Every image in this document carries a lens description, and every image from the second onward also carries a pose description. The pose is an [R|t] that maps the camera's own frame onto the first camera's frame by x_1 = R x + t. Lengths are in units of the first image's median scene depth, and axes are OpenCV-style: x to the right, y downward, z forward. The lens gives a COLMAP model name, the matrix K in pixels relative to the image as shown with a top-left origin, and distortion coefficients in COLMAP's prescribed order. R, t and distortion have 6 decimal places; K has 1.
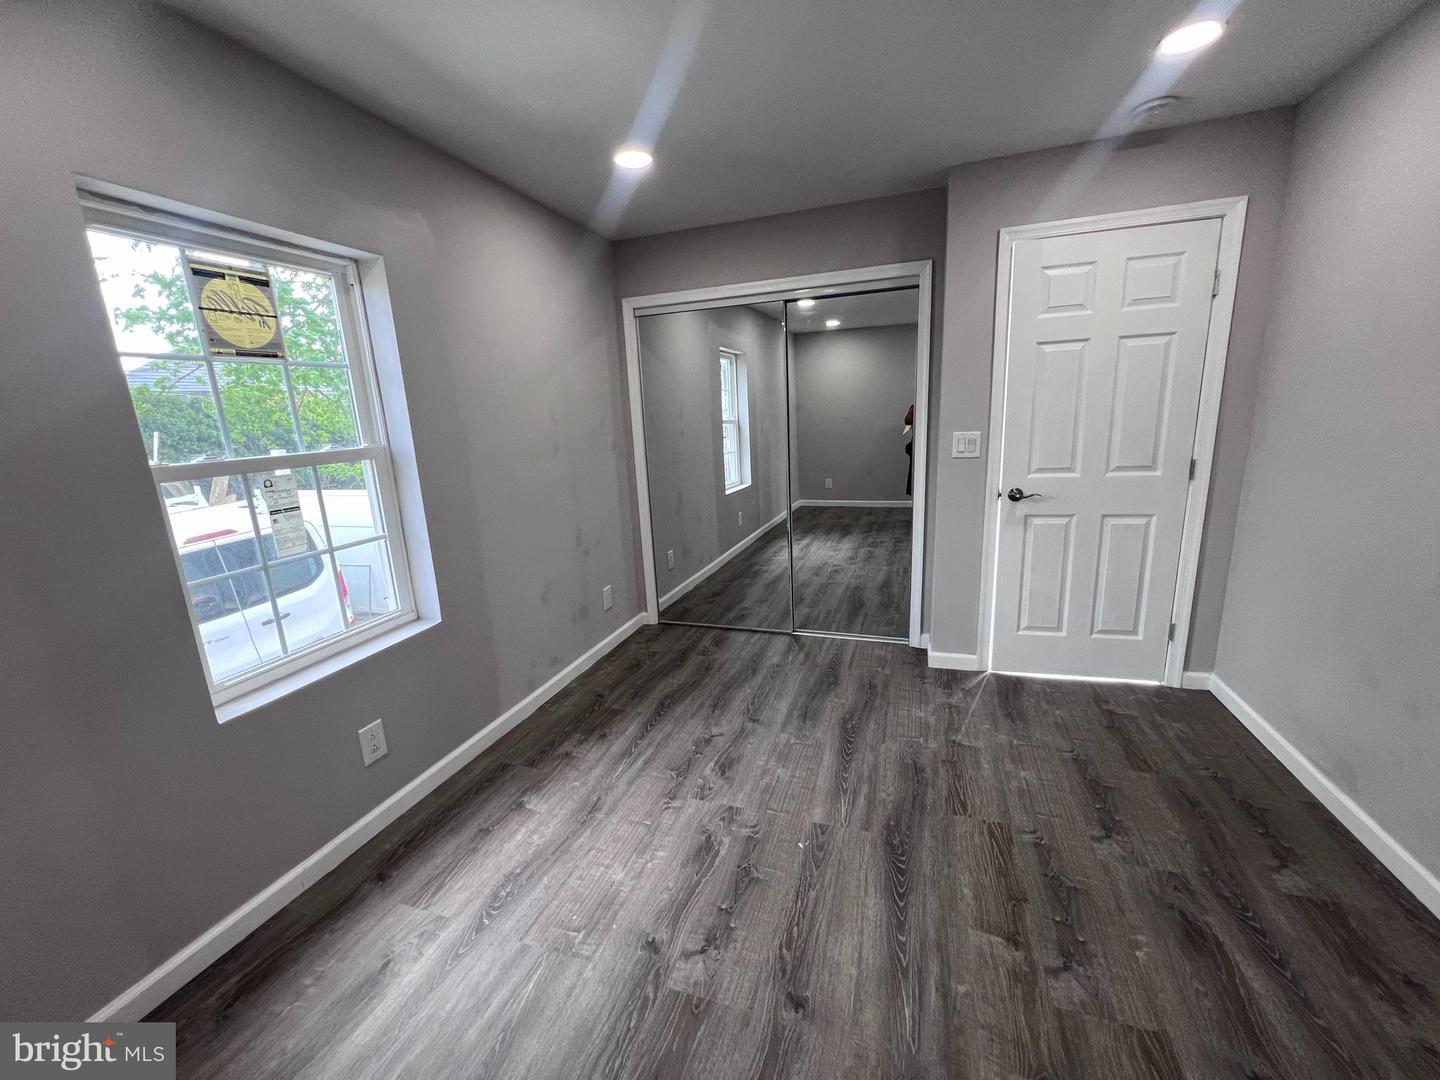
lens RADIAL K [[575.3, 0, 713.9], [0, 575.3, 544.5], [0, 0, 1]] dist [0.003190, 0.000233]
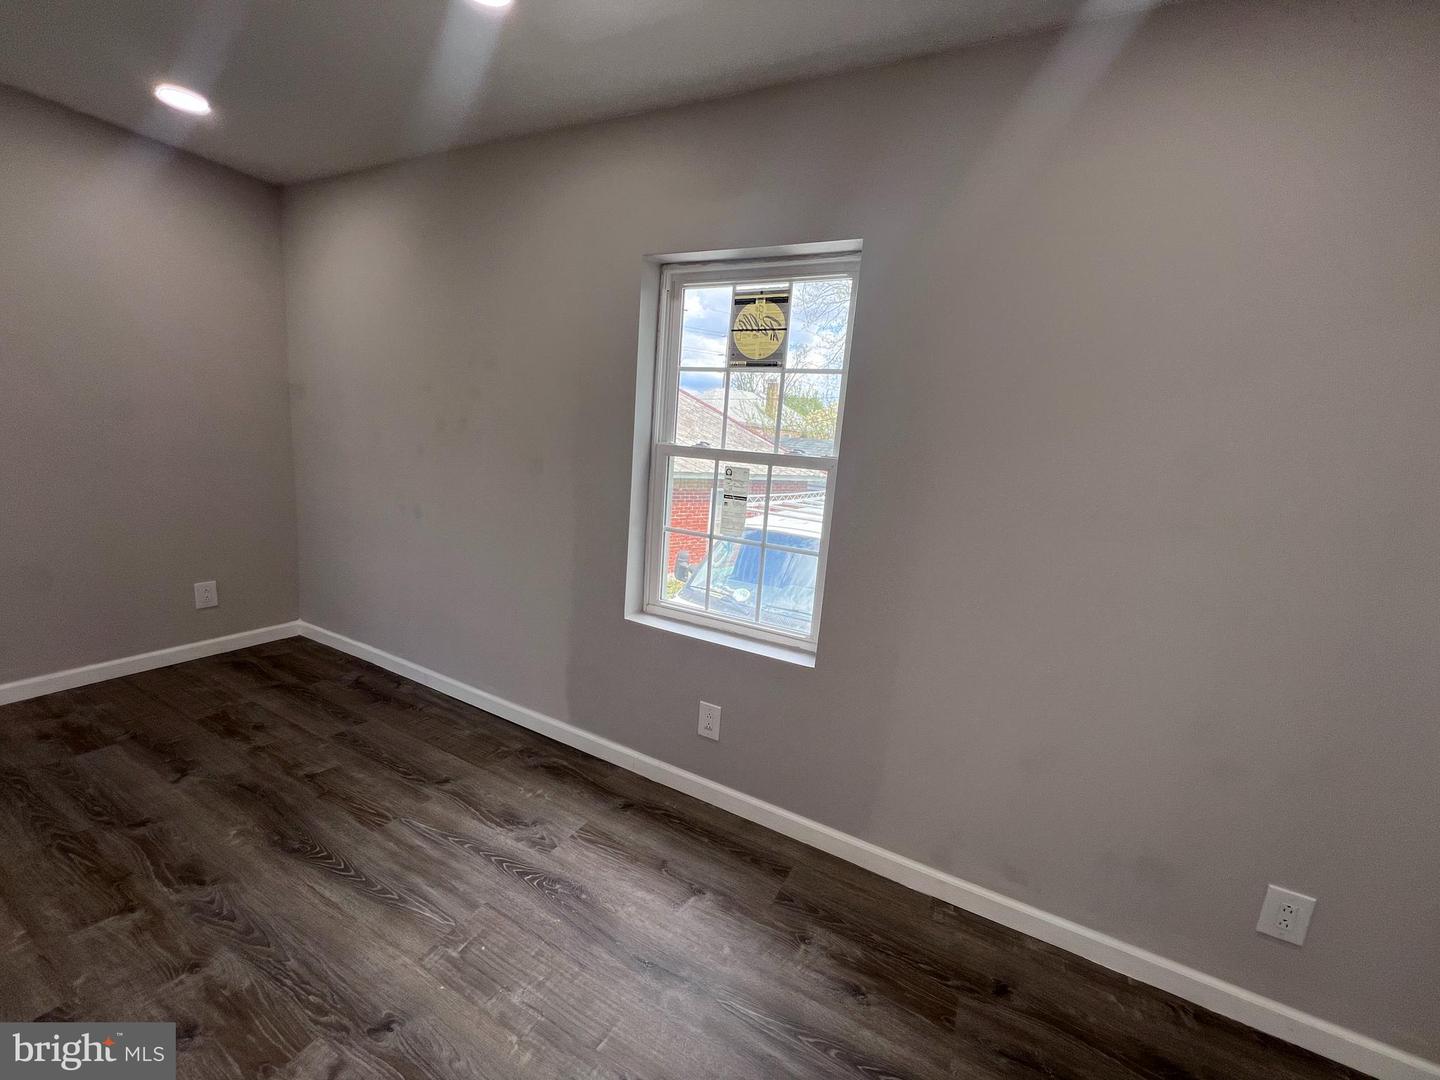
lens RADIAL K [[581.4, 0, 720.9], [0, 581.4, 540.7], [0, 0, 1]] dist [0.004380, -0.000096]
pose [[-0.146347, 0.219693, -0.964530, 0.421011], [-0.290686, 0.922431, 0.254210, -0.276997], [0.945560, 0.317578, -0.071133, 1.120295]]
